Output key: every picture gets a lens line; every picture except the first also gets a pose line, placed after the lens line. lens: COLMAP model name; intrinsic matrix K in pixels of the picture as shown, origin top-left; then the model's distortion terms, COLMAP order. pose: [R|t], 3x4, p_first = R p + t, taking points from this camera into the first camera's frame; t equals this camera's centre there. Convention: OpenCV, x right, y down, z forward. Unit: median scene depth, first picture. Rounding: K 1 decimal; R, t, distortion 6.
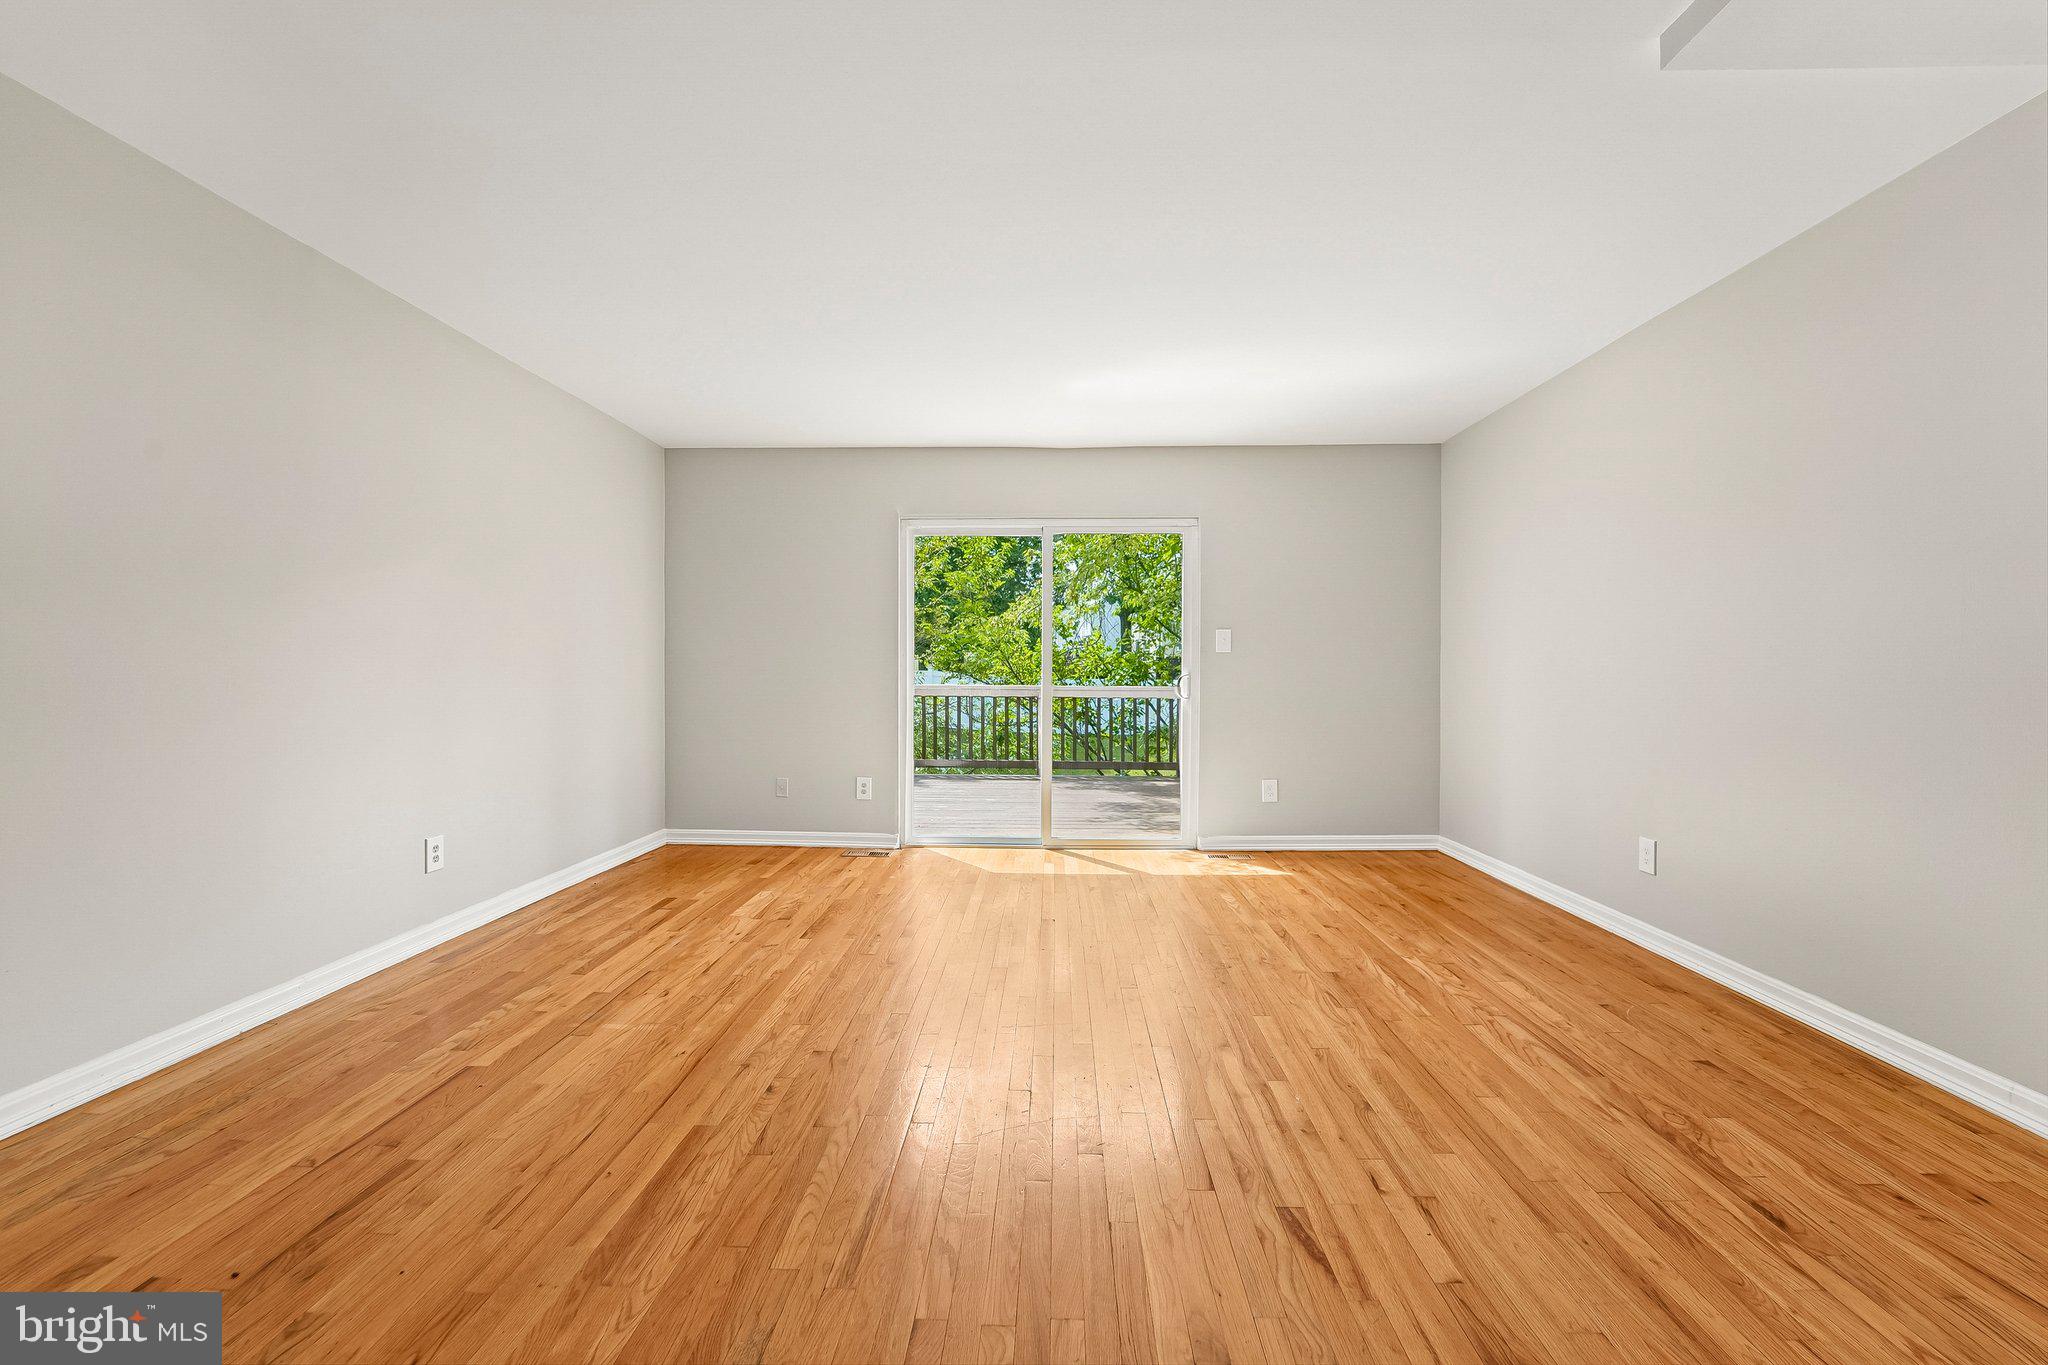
lens RADIAL K [[833.1, 0, 1024.5], [0, 833.1, 675.1], [0, 0, 1]] dist [-0.023076, 0.000146]
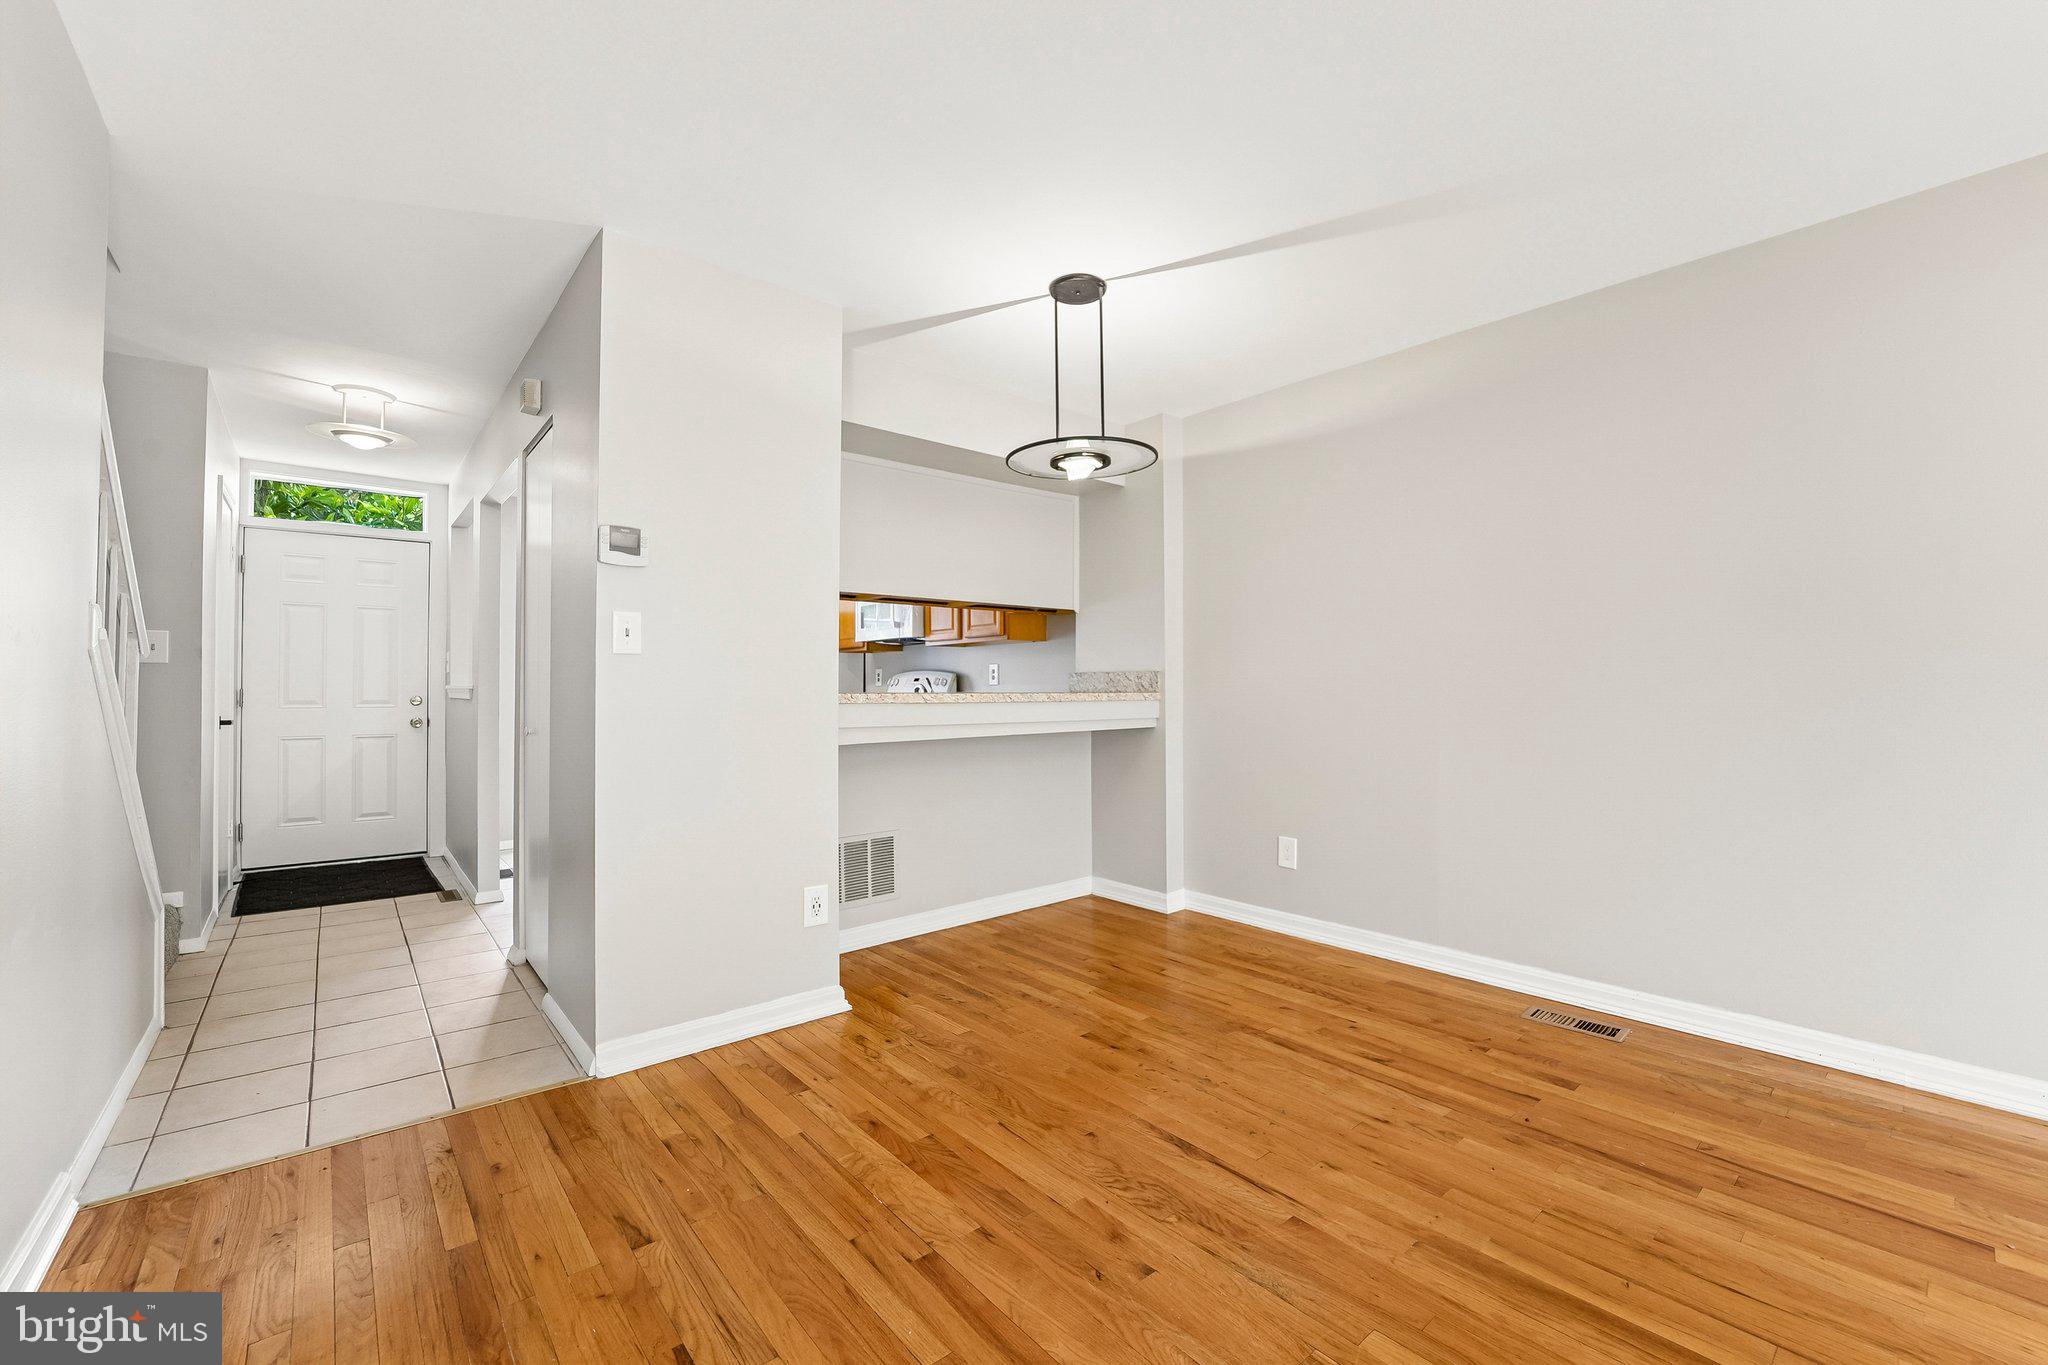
lens RADIAL K [[833.1, 0, 1032.9], [0, 833.1, 681.8], [0, 0, 1]] dist [-0.023076, 0.000146]
pose [[-0.733902, -0.004107, -0.679243, 0.509587], [-0.005380, 0.999986, -0.000233, -0.015256], [0.679234, 0.003483, -0.733913, 1.165962]]
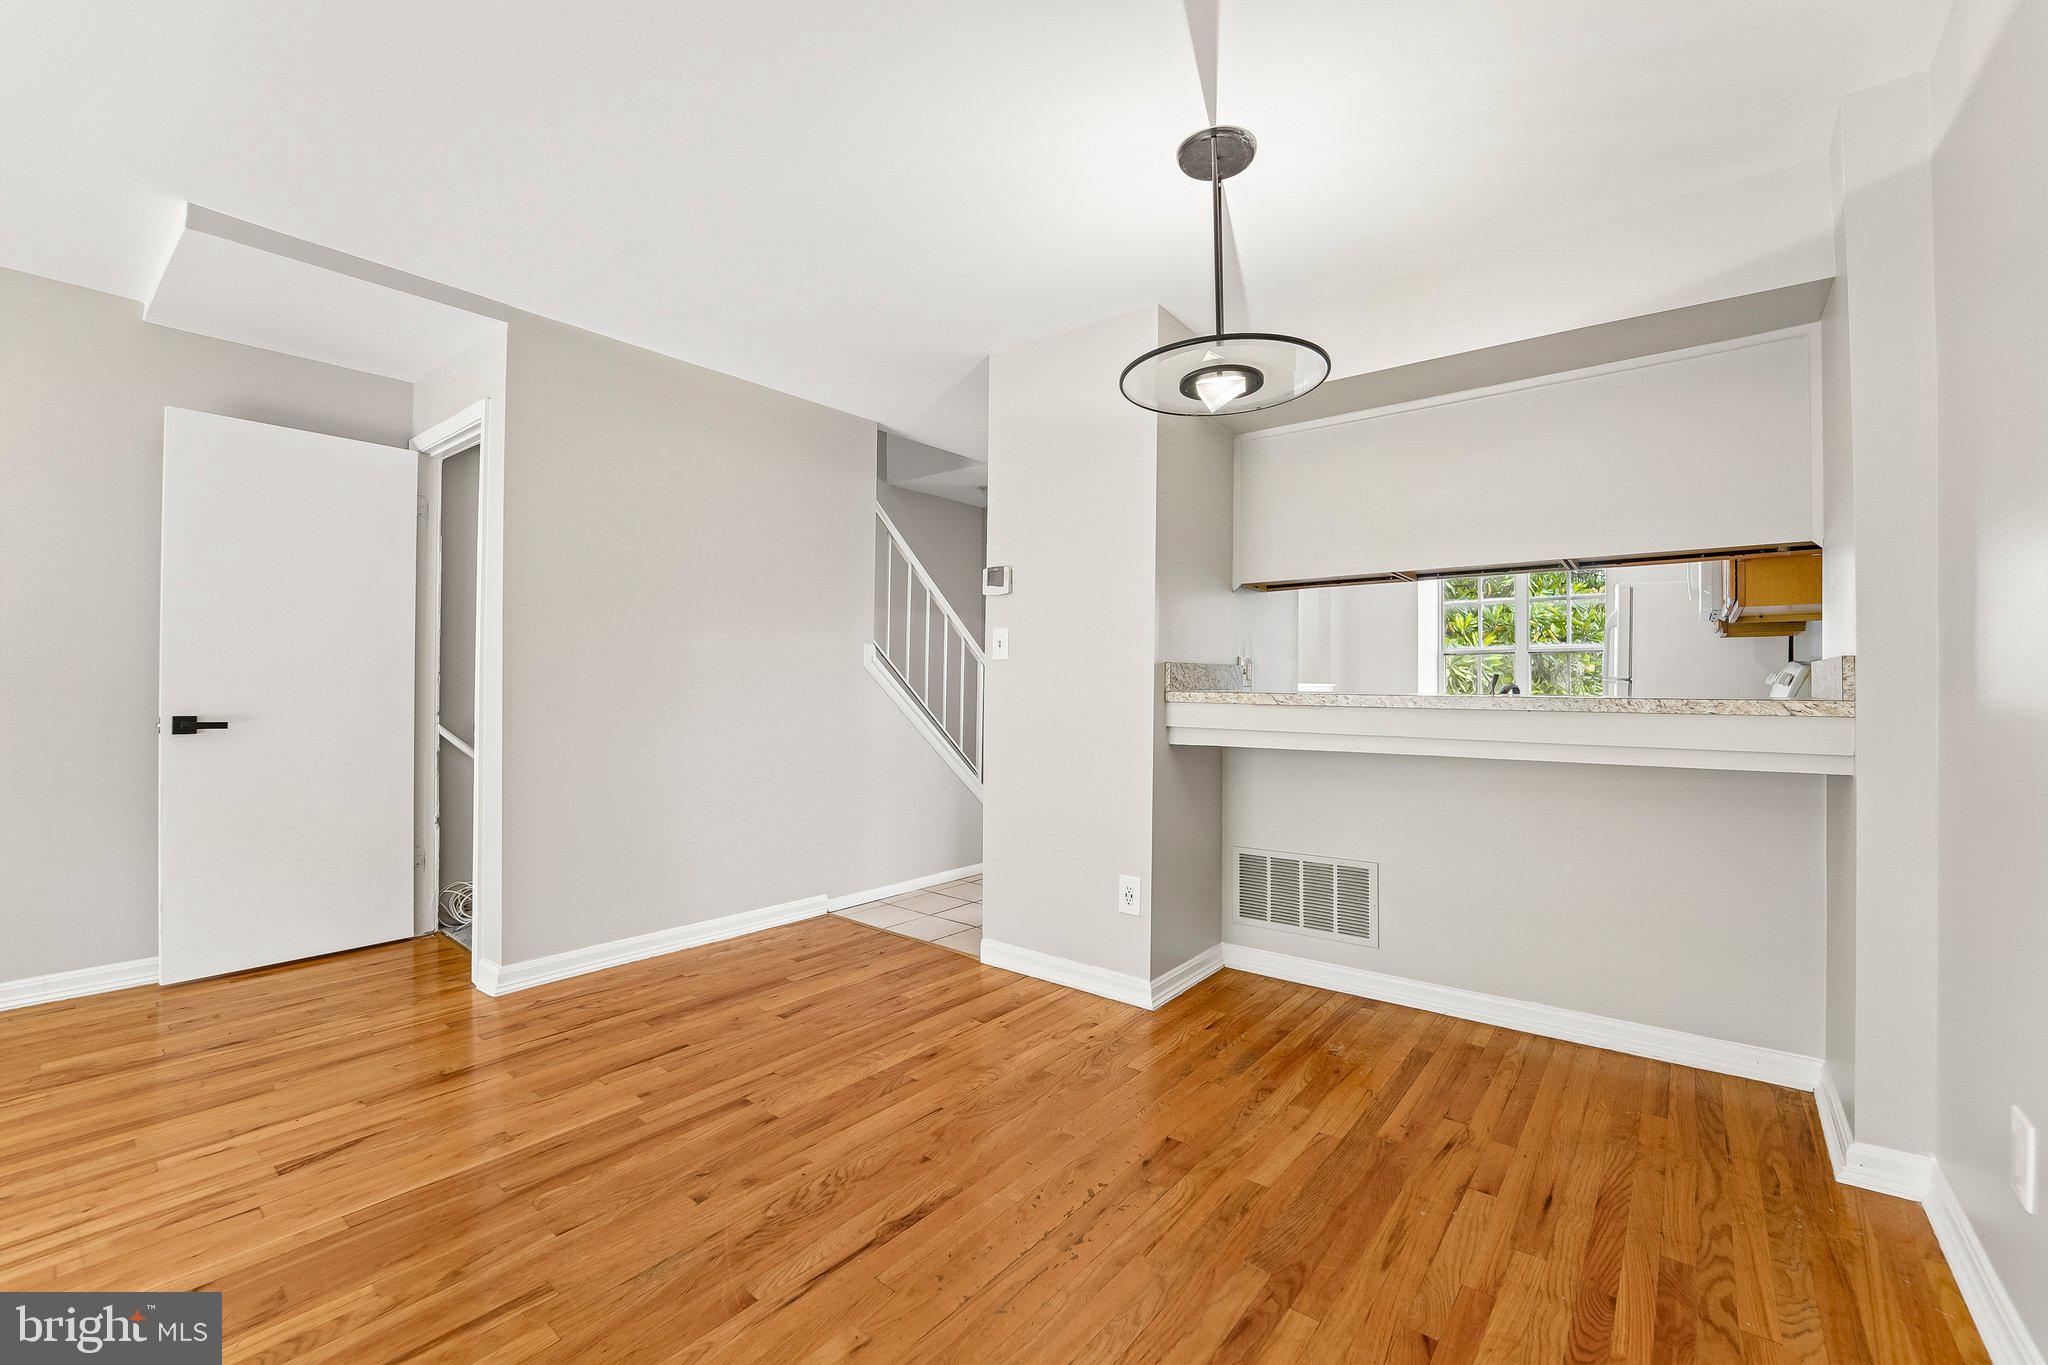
lens RADIAL K [[833.1, 0, 1035.2], [0, 833.1, 679.9], [0, 0, 1]] dist [-0.023076, 0.000146]
pose [[-0.805675, -0.001452, 0.592356, -1.049686], [-0.000680, 0.999999, 0.001527, -0.015159], [-0.592358, 0.000827, -0.805675, 1.164851]]
